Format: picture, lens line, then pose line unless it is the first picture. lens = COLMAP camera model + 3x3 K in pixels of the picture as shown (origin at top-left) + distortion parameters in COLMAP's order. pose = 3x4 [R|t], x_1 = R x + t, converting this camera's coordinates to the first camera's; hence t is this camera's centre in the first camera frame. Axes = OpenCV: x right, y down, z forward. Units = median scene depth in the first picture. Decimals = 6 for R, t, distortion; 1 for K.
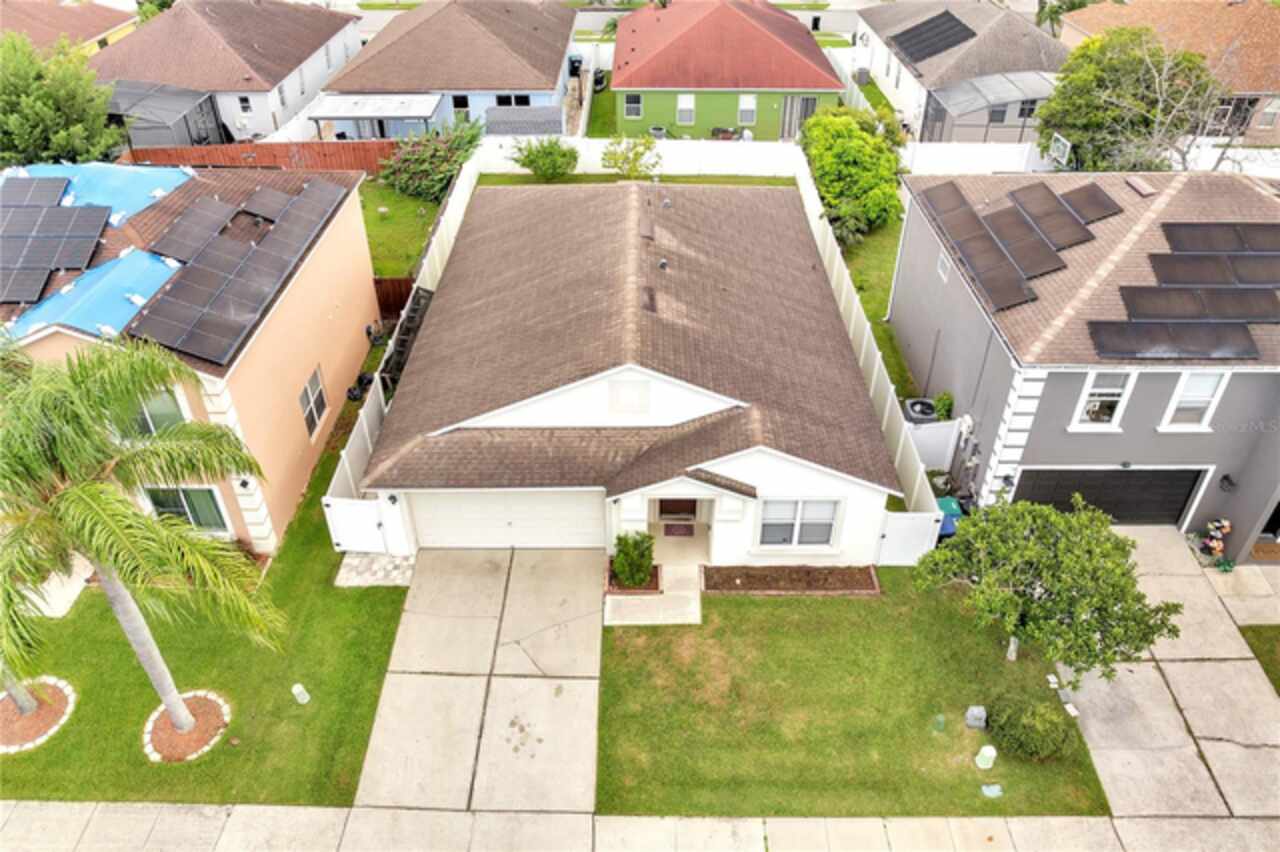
lens RADIAL K [[905.6, 0, 626.3], [0, 905.6, 420.5], [0, 0, 1]] dist [-0.038828, 0.008477]
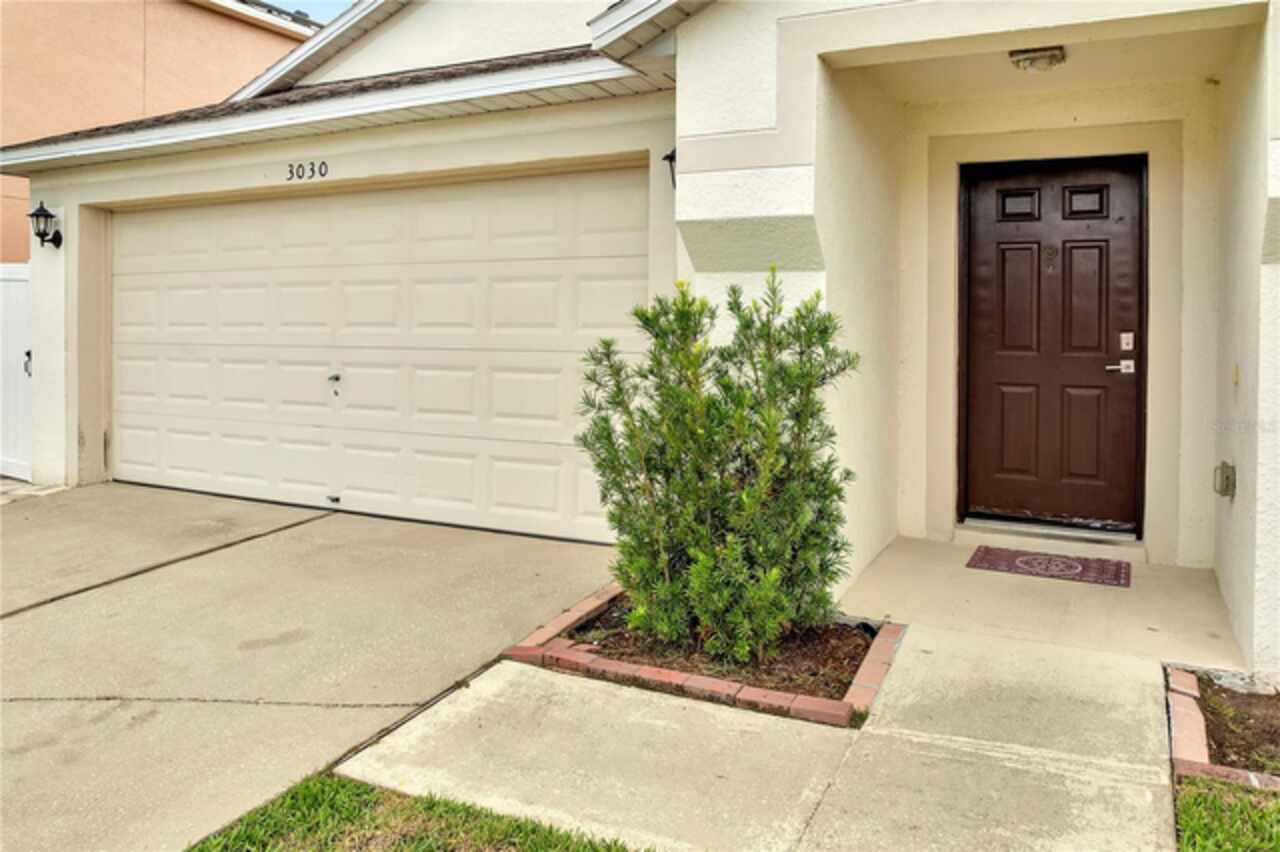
lens RADIAL K [[905.6, 0, 643.6], [0, 905.6, 343.8], [0, 0, 1]] dist [-0.038828, 0.008477]
pose [[0.894462, 0.022457, -0.446579, 0.074301], [-0.276361, 0.812905, -0.512650, 0.233899], [0.351513, 0.581963, 0.733319, 0.898759]]
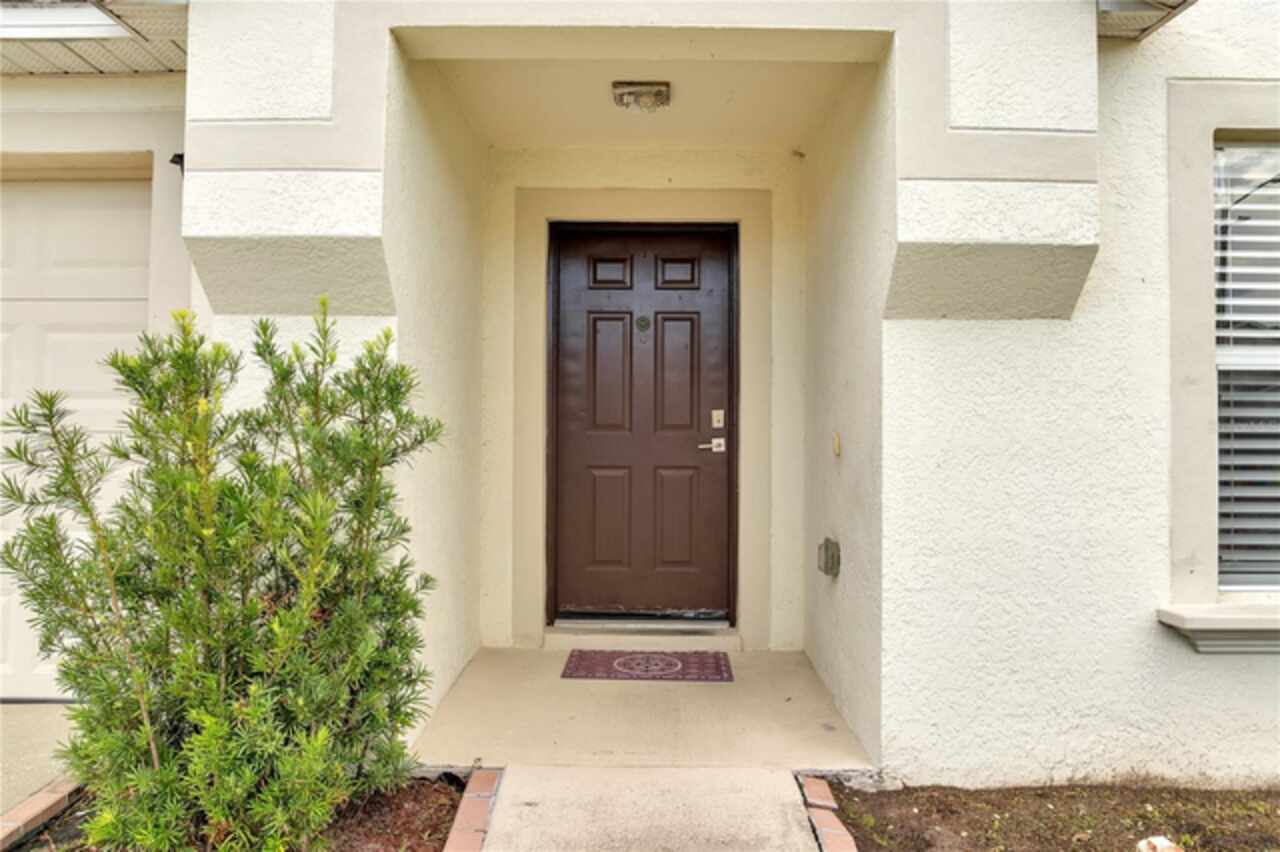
lens RADIAL K [[905.6, 0, 659.9], [0, 905.6, 407.9], [0, 0, 1]] dist [-0.038828, 0.008477]
pose [[0.999575, 0.016369, 0.024127, 0.062727], [0.001874, 0.789744, -0.613433, 0.214964], [-0.029095, 0.613218, 0.789378, 0.934771]]
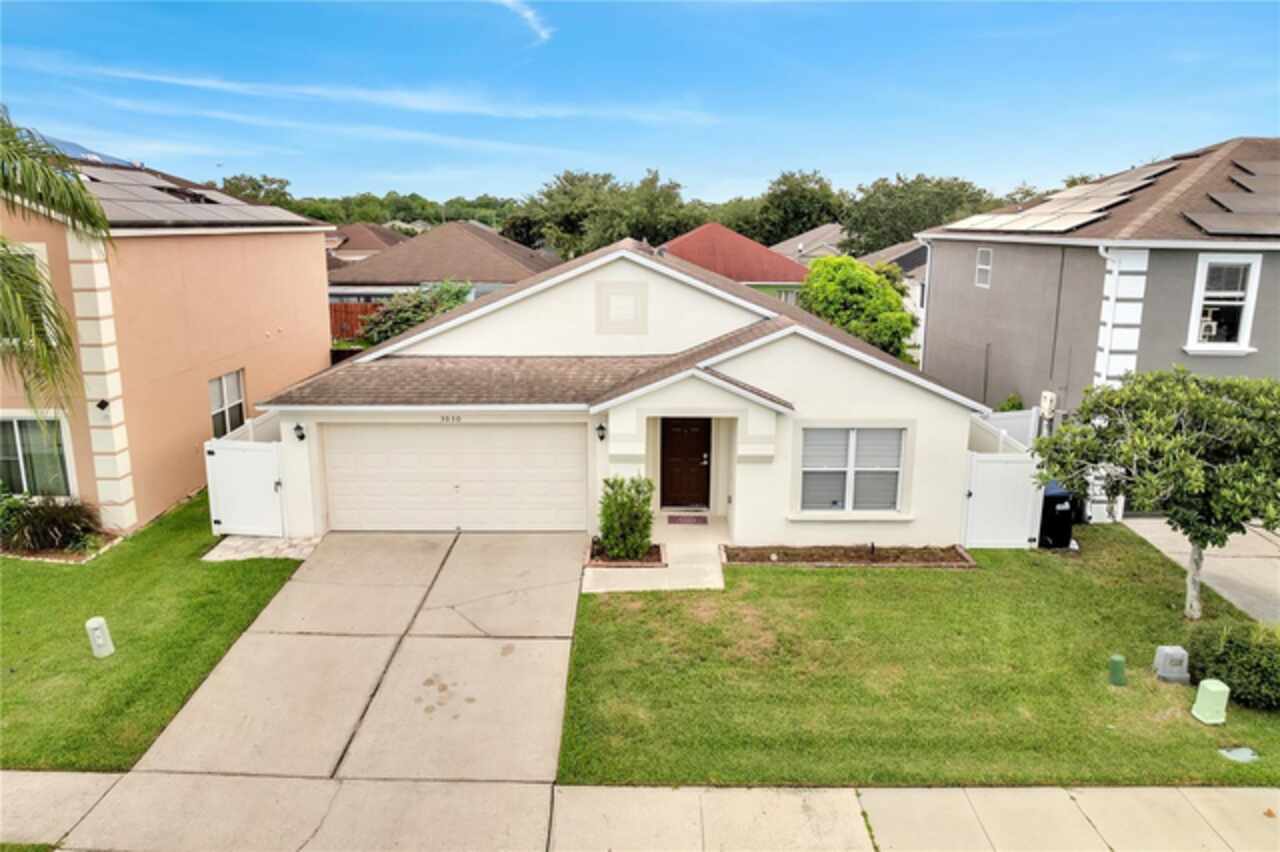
lens RADIAL K [[905.6, 0, 627.3], [0, 905.6, 409.8], [0, 0, 1]] dist [-0.038828, 0.008477]
pose [[0.999903, 0.010214, 0.009510, 0.001783], [-0.005358, 0.910201, -0.414132, 0.388772], [-0.012886, 0.414041, 0.910167, 0.331726]]
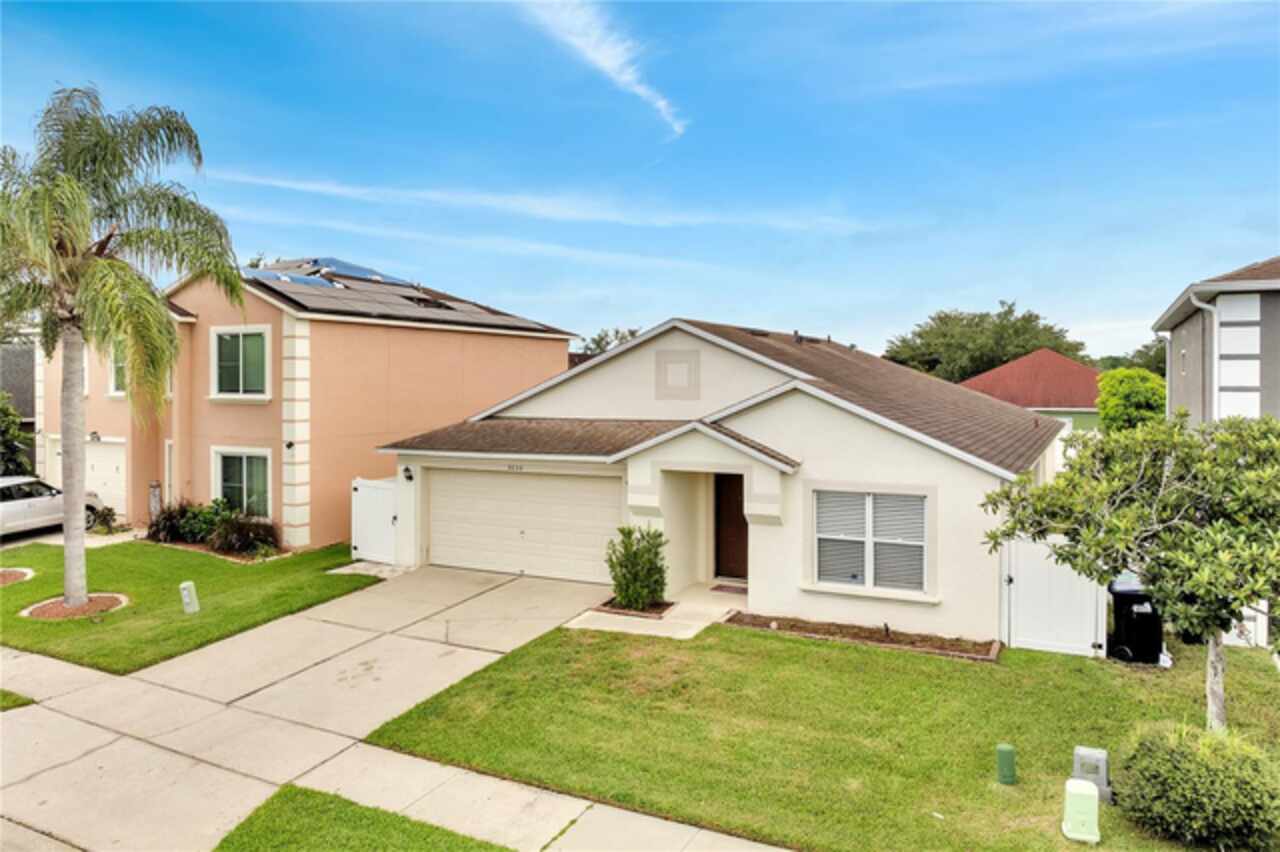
lens RADIAL K [[905.6, 0, 634.6], [0, 905.6, 378.8], [0, 0, 1]] dist [-0.038828, 0.008477]
pose [[0.894370, 0.007383, -0.447267, 0.347612], [-0.269811, 0.806414, -0.526211, 0.433833], [0.356797, 0.591305, 0.723225, 0.400693]]
